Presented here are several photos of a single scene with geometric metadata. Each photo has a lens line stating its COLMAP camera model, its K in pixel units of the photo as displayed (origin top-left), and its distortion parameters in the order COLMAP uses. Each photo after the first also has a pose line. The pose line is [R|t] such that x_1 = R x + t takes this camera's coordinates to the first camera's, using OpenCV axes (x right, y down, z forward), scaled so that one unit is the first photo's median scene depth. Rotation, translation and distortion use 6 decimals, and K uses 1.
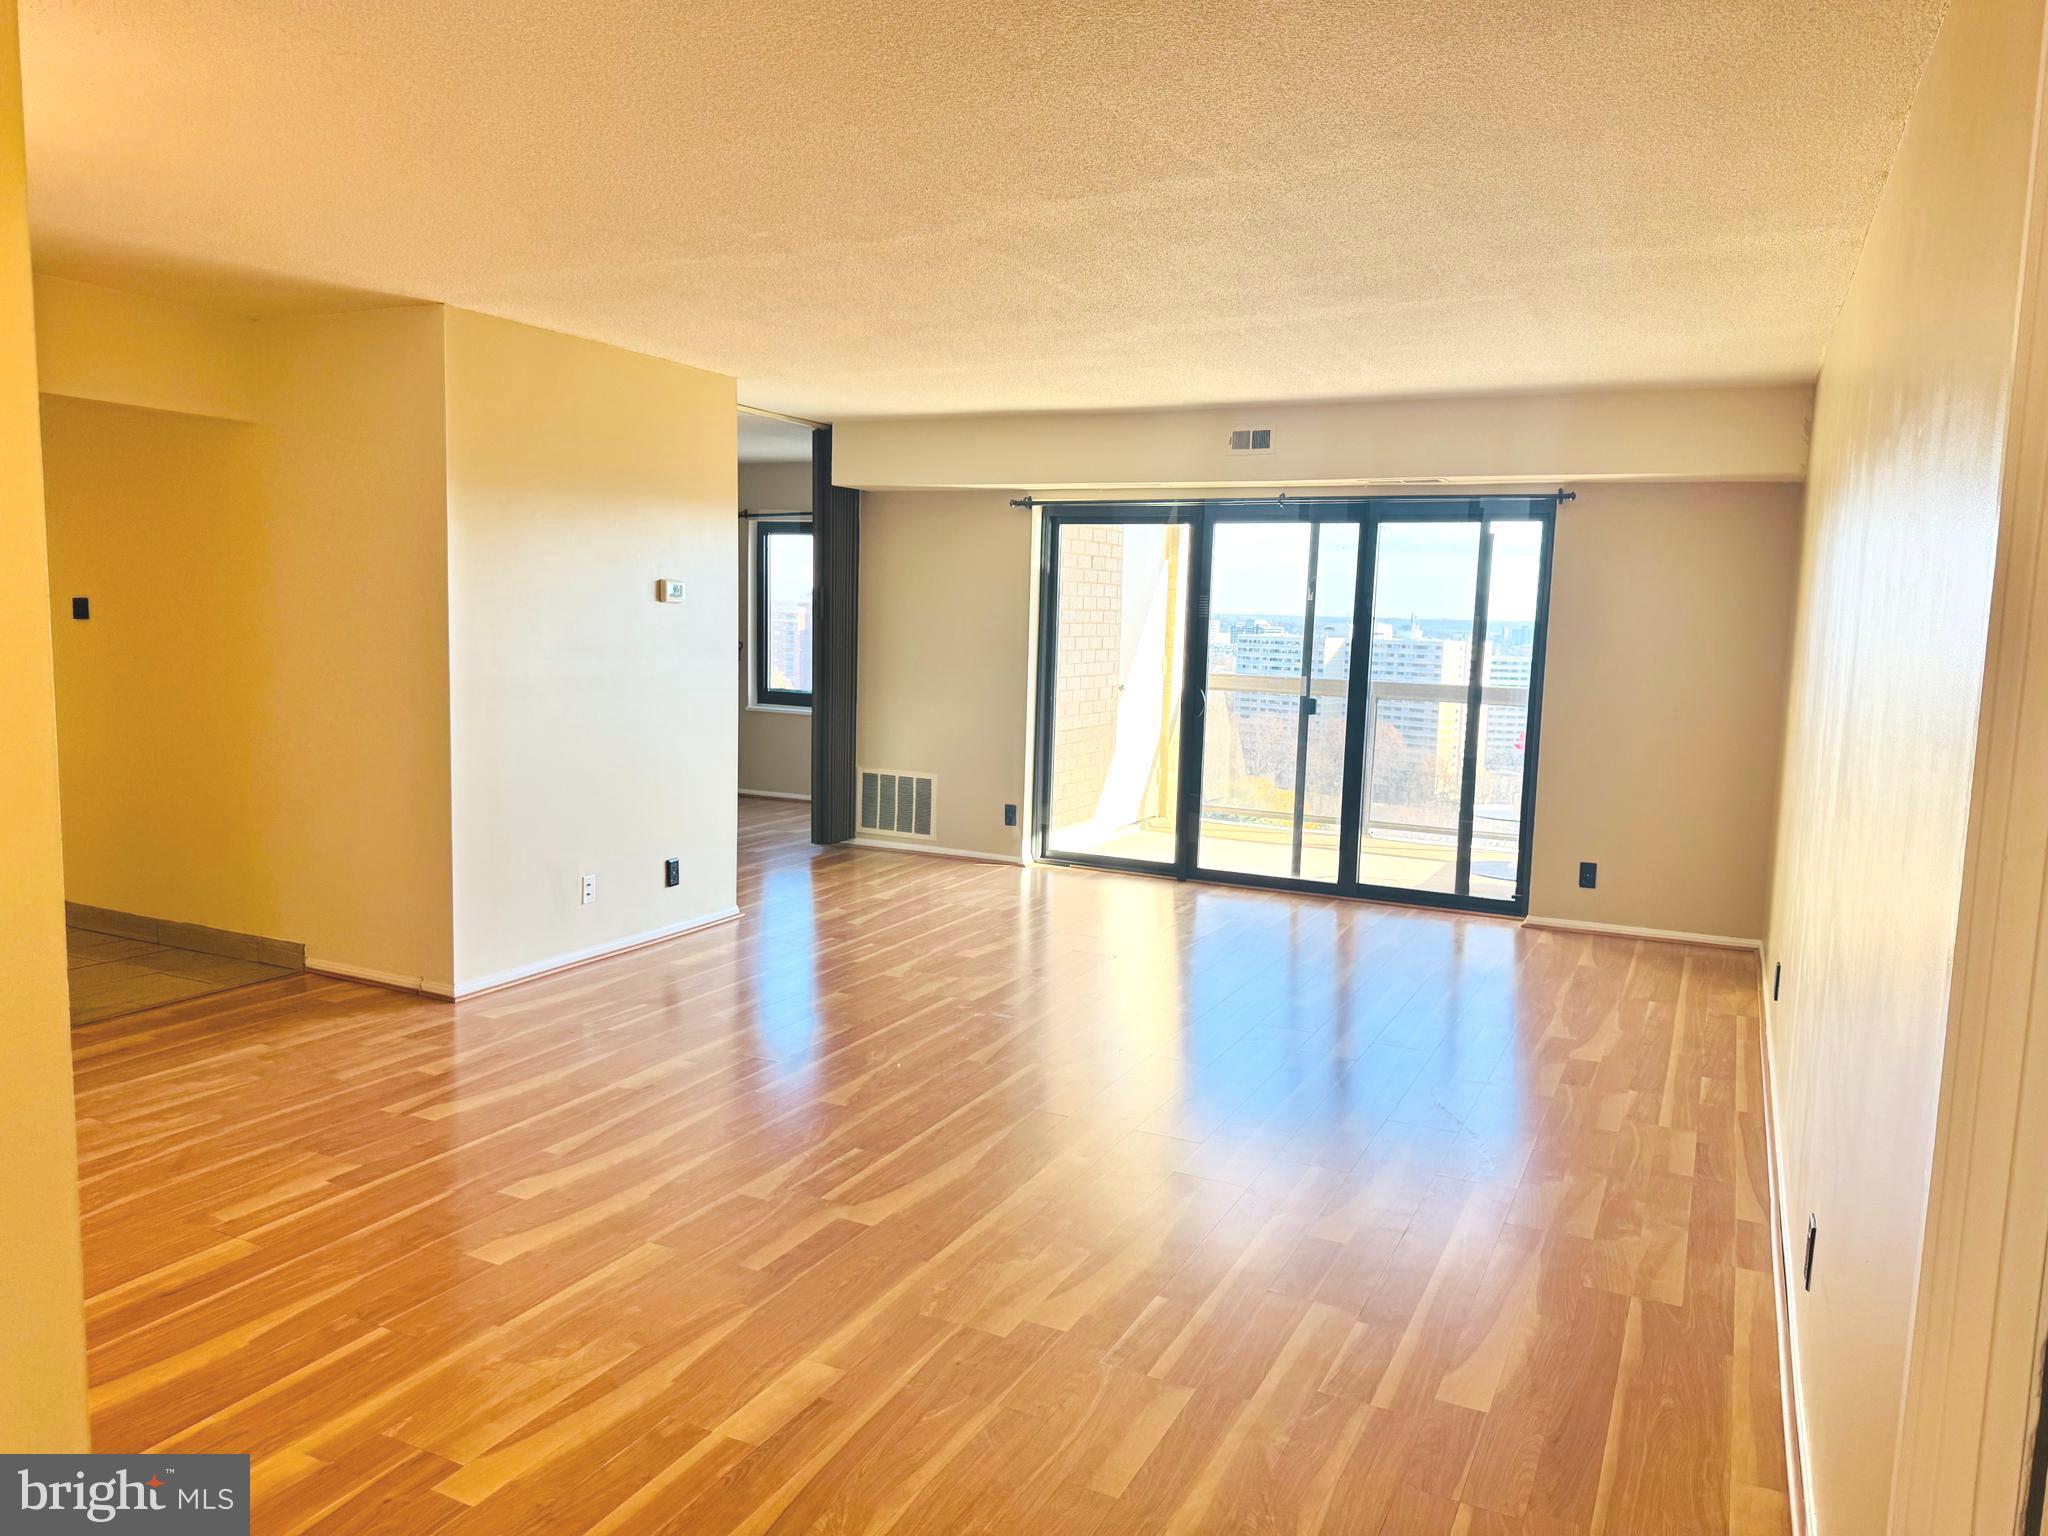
lens RADIAL K [[1436.6, 0, 1024.0], [0, 1436.6, 768.0], [0, 0, 1]] dist [0.126460, -0.208222]
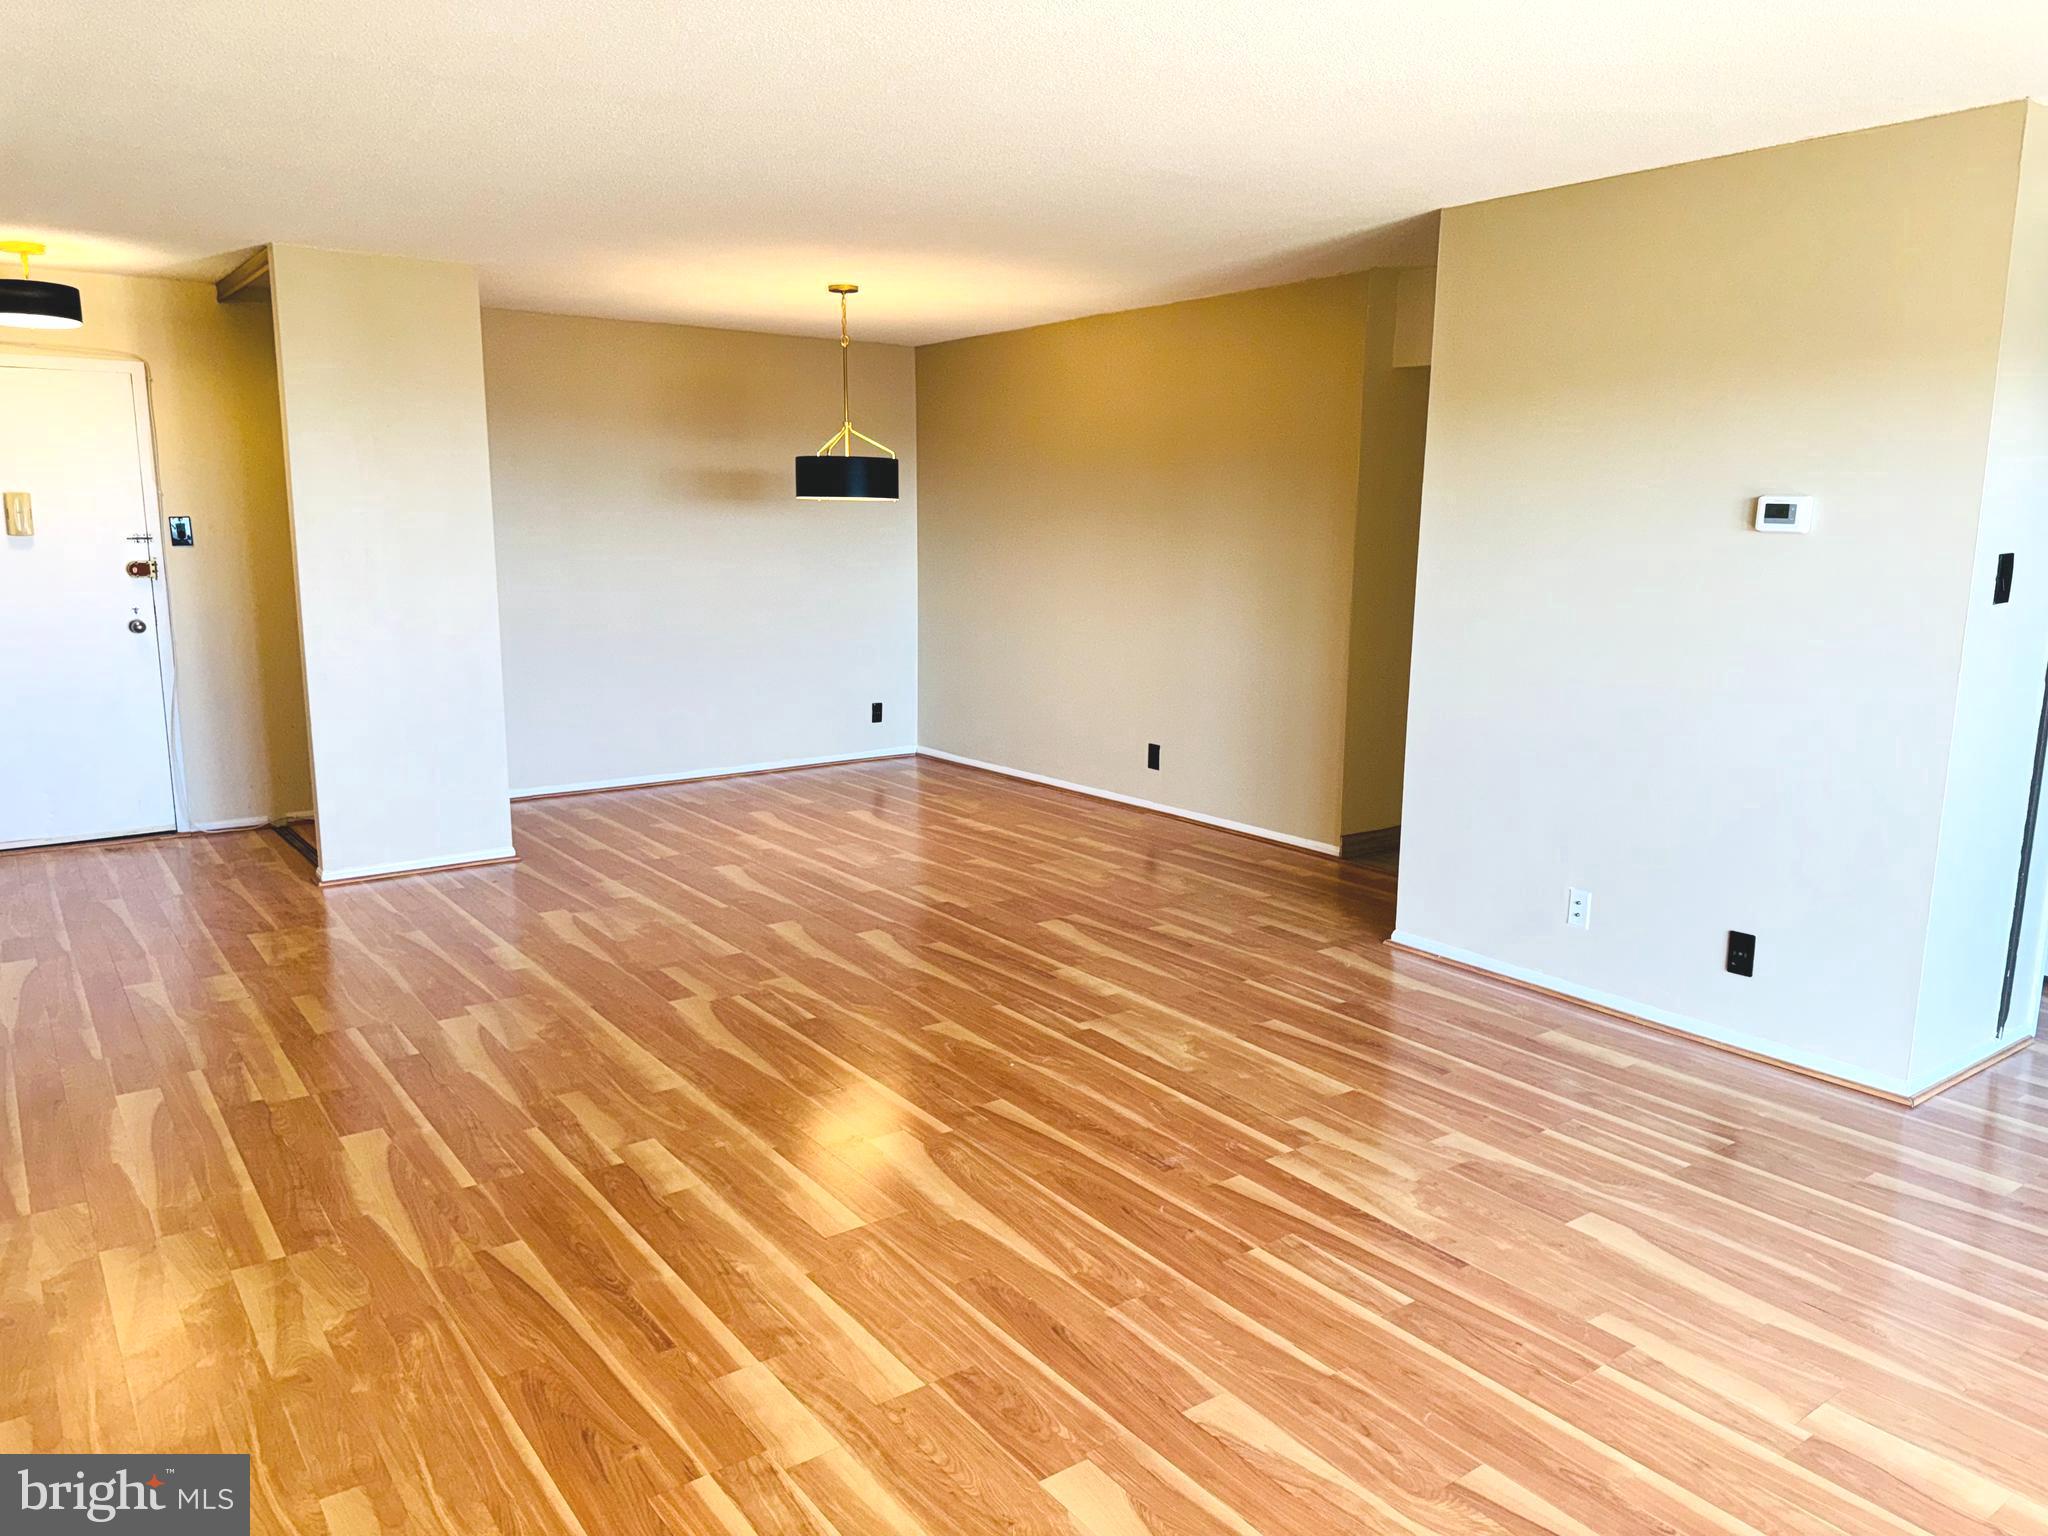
lens RADIAL K [[1436.6, 0, 1024.0], [0, 1436.6, 768.0], [0, 0, 1]] dist [0.126460, -0.208222]
pose [[-0.468098, 0.121002, -0.875353, 0.668469], [-0.123108, 0.971991, 0.200193, -0.141823], [0.875059, 0.201473, -0.440091, 1.427873]]
